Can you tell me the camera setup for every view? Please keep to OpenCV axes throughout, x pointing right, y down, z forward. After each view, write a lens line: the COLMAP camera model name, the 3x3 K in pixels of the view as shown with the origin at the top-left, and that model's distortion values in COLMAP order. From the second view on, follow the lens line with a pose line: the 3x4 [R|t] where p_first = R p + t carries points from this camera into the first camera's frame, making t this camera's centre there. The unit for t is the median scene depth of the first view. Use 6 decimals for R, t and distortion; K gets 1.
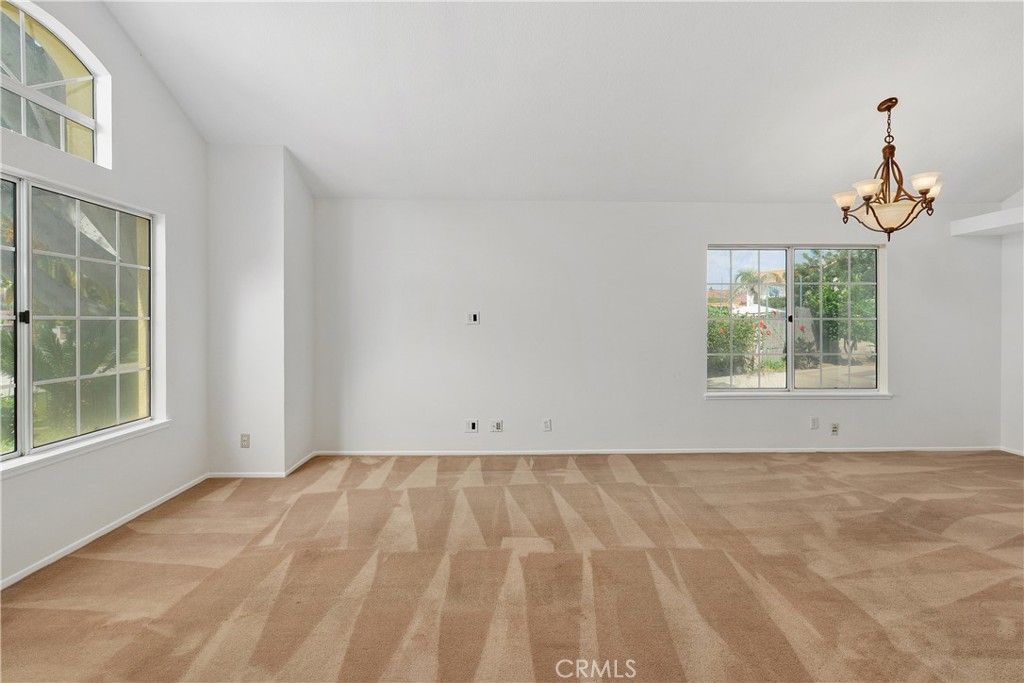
lens RADIAL K [[464.2, 0, 517.3], [0, 464.2, 327.1], [0, 0, 1]] dist [0.003596, -0.000838]
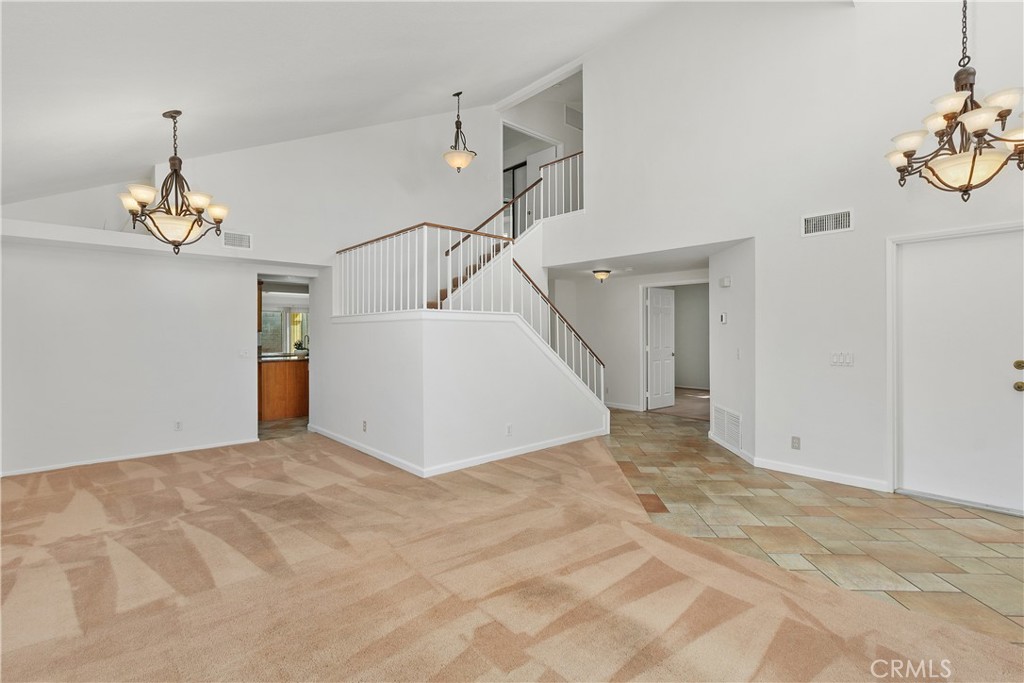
lens RADIAL K [[464.2, 0, 516.2], [0, 464.2, 341.3], [0, 0, 1]] dist [0.003596, -0.000838]
pose [[-0.657869, -0.009020, 0.753079, -0.415185], [0.009694, 0.999744, 0.020443, -0.013751], [-0.753070, 0.020750, -0.657613, 1.121276]]
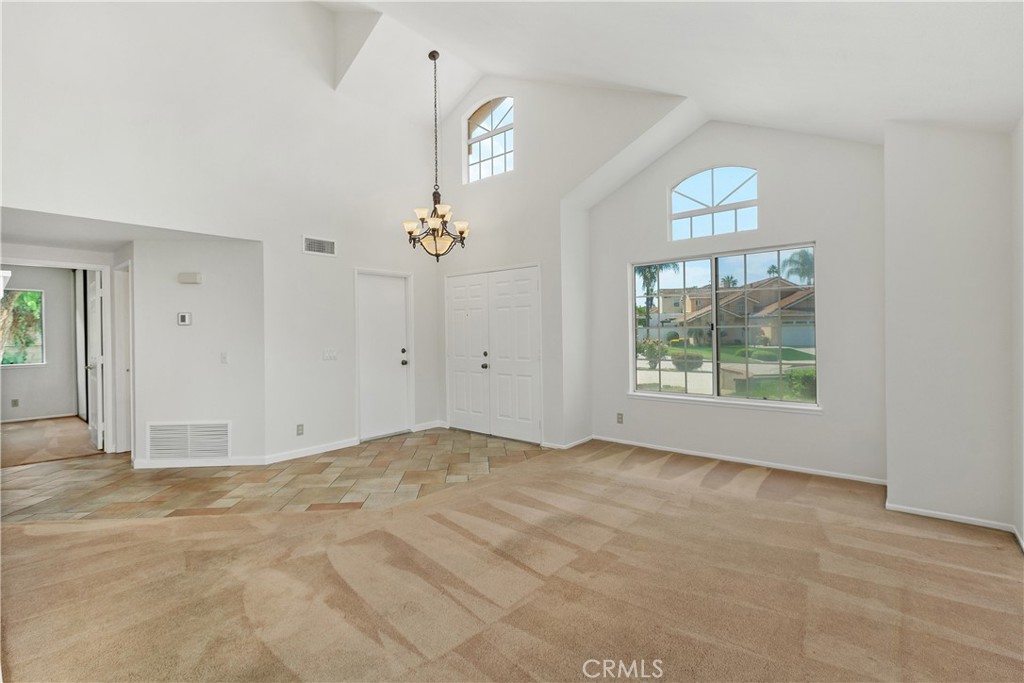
lens RADIAL K [[464.2, 0, 505.4], [0, 464.2, 335.1], [0, 0, 1]] dist [0.003596, -0.000838]
pose [[-0.667971, 0.012282, -0.744086, 0.669162], [0.009783, 0.999922, 0.007723, -0.004191], [0.744123, -0.002121, -0.668039, 1.164788]]
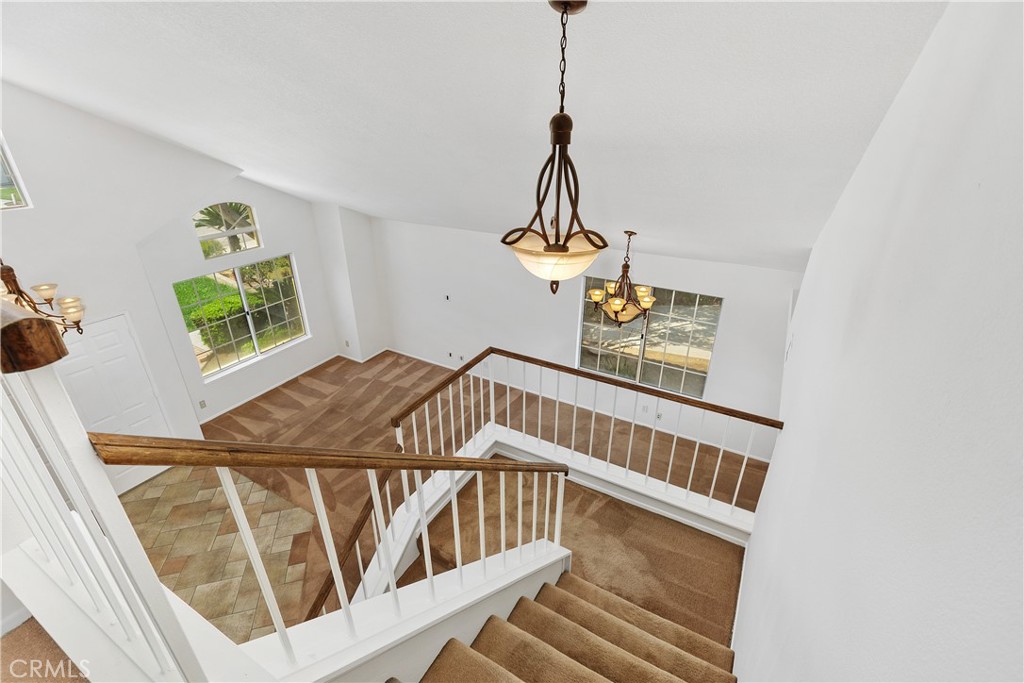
lens RADIAL K [[464.2, 0, 513.6], [0, 464.2, 340.5], [0, 0, 1]] dist [0.003596, -0.000838]
pose [[0.852514, 0.225090, -0.471756, 1.216271], [-0.003851, 0.905210, 0.424946, -0.767812], [0.522690, -0.360456, 0.772571, -0.299716]]
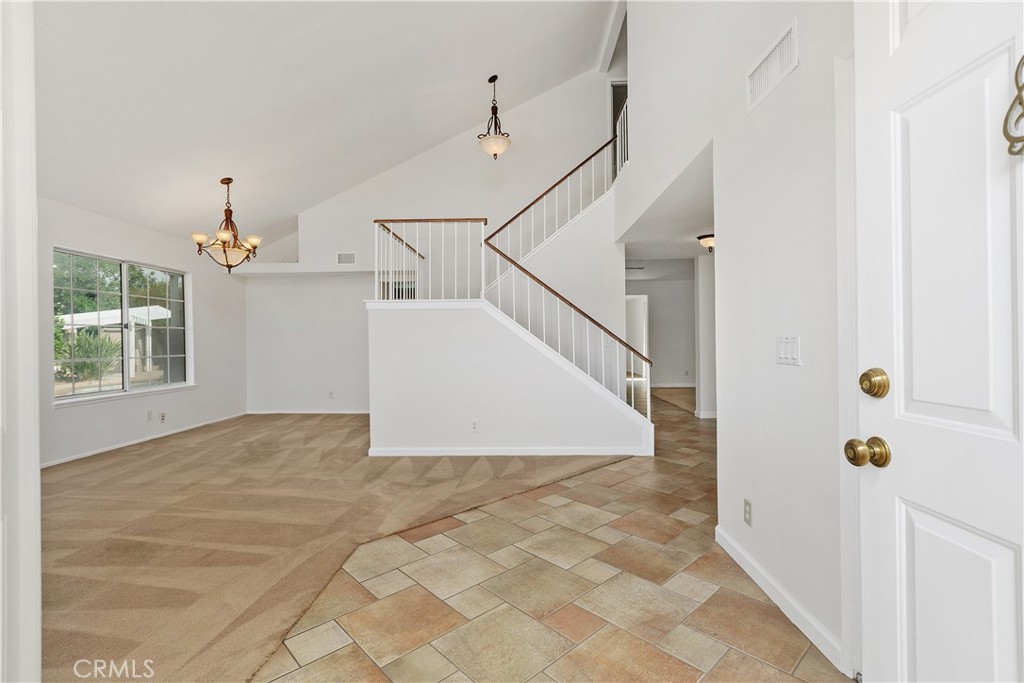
lens RADIAL K [[464.2, 0, 512.9], [0, 464.2, 340.9], [0, 0, 1]] dist [0.003596, -0.000838]
pose [[0.054217, -0.001669, 0.998528, -0.636521], [0.019233, 0.999815, 0.000626, 0.046762], [-0.998344, 0.019171, 0.054239, 0.021695]]
